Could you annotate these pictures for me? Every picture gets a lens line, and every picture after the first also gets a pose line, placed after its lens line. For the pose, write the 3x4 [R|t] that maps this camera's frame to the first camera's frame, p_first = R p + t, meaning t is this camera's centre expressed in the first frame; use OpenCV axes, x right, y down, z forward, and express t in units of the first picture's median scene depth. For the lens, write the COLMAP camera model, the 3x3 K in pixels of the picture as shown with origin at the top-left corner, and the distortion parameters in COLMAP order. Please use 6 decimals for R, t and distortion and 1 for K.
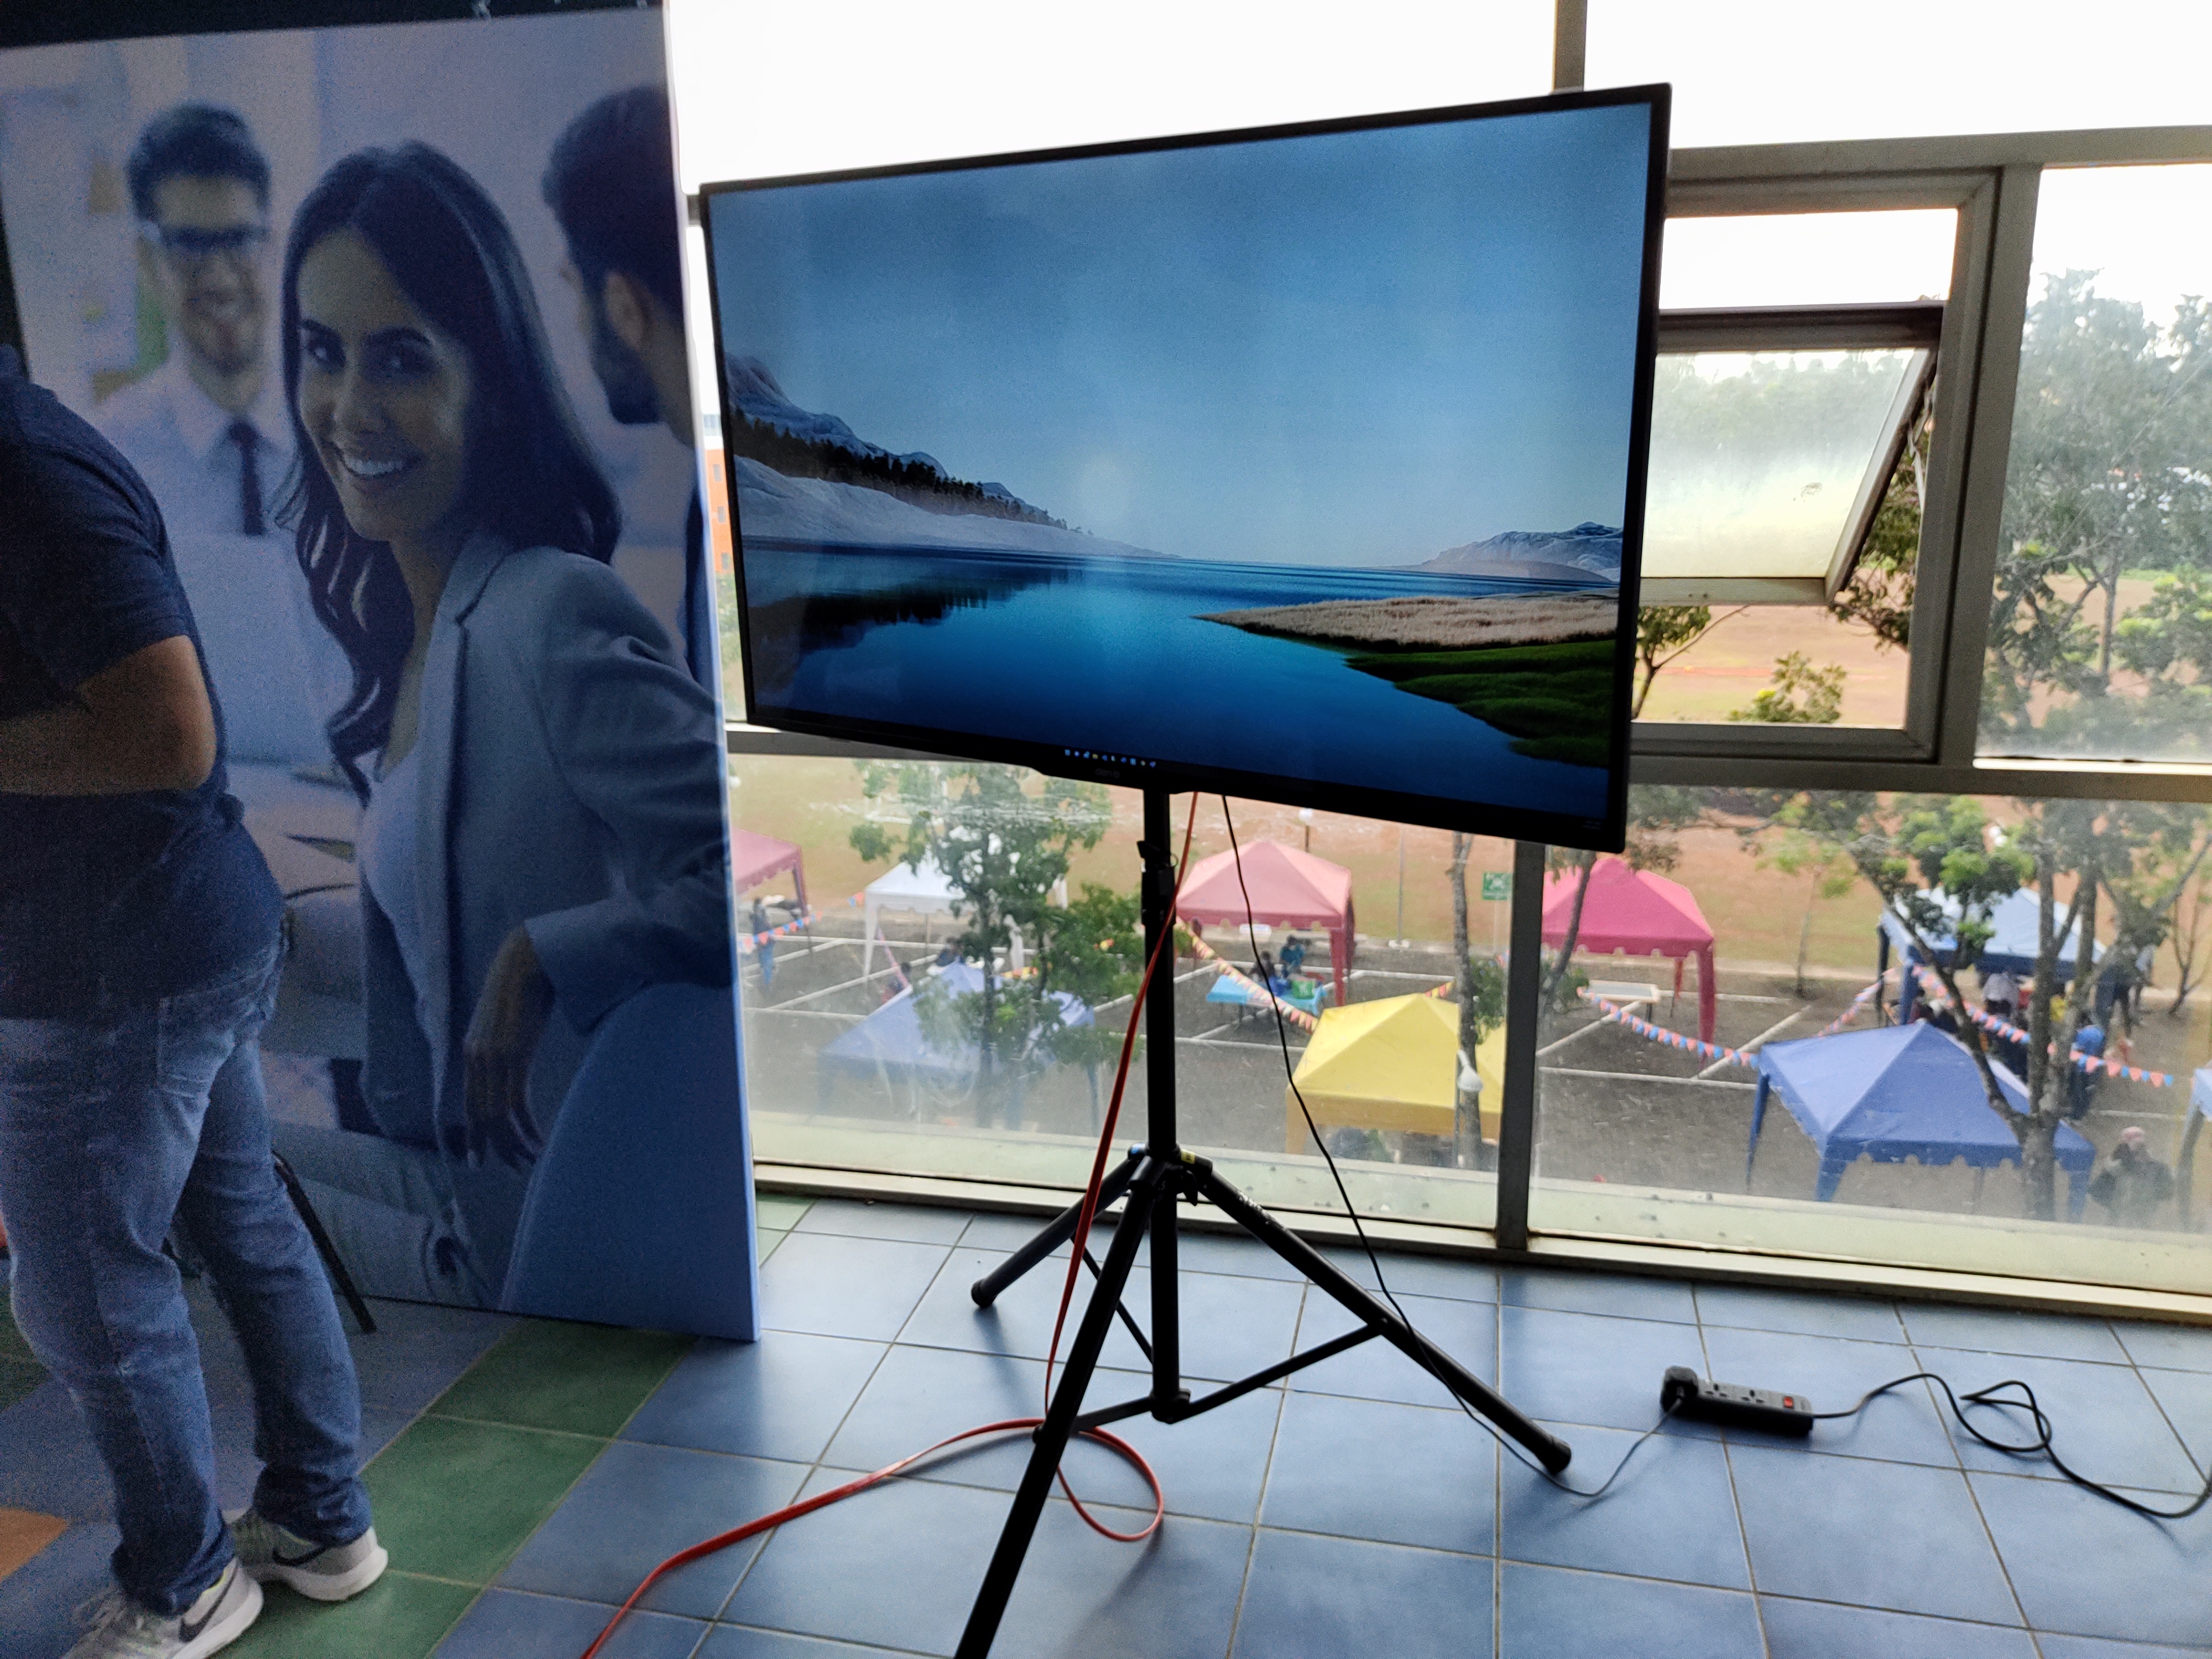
lens RADIAL K [[1691.0, 0, 1106.0], [0, 1691.0, 829.5], [0, 0, 1]] dist [0.080299, -0.120538]
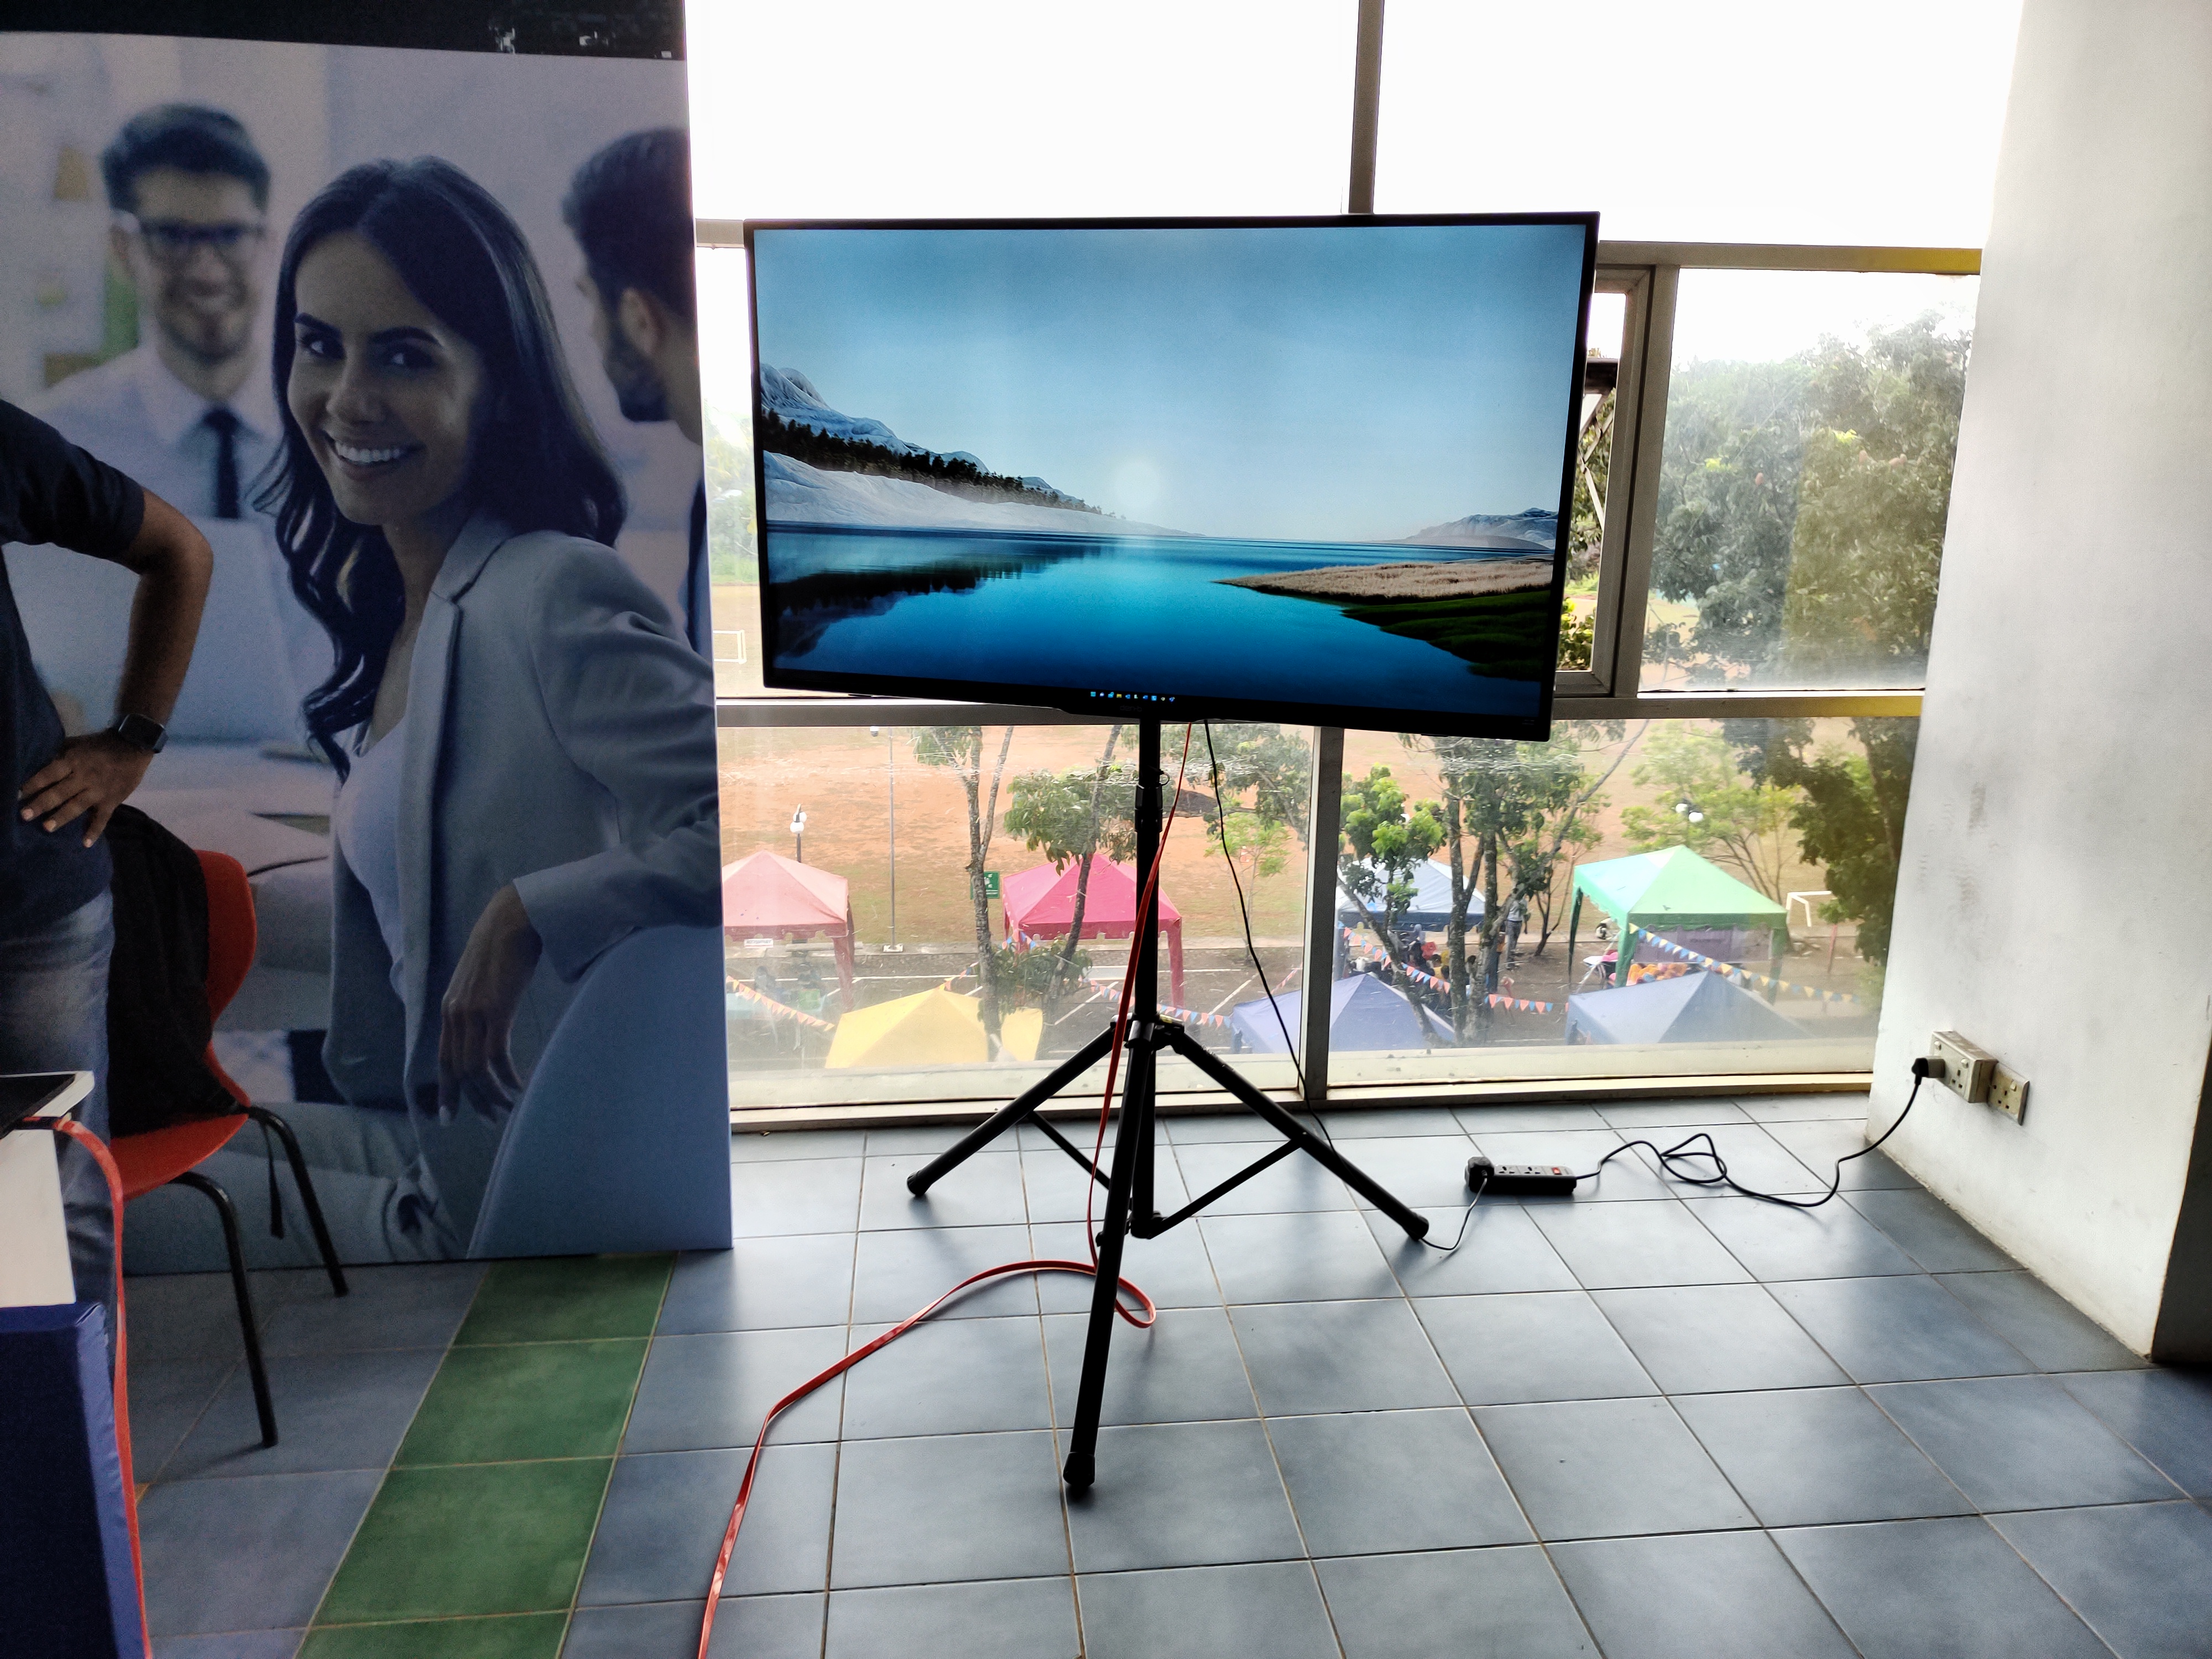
lens RADIAL K [[1720.3, 0, 1106.0], [0, 1720.3, 829.5], [0, 0, 1]] dist [0.091471, -0.154591]
pose [[0.938342, -0.053111, 0.341606, -0.381107], [0.058067, 0.998303, -0.004290, 0.050889], [-0.340798, 0.023861, 0.939834, -0.165351]]
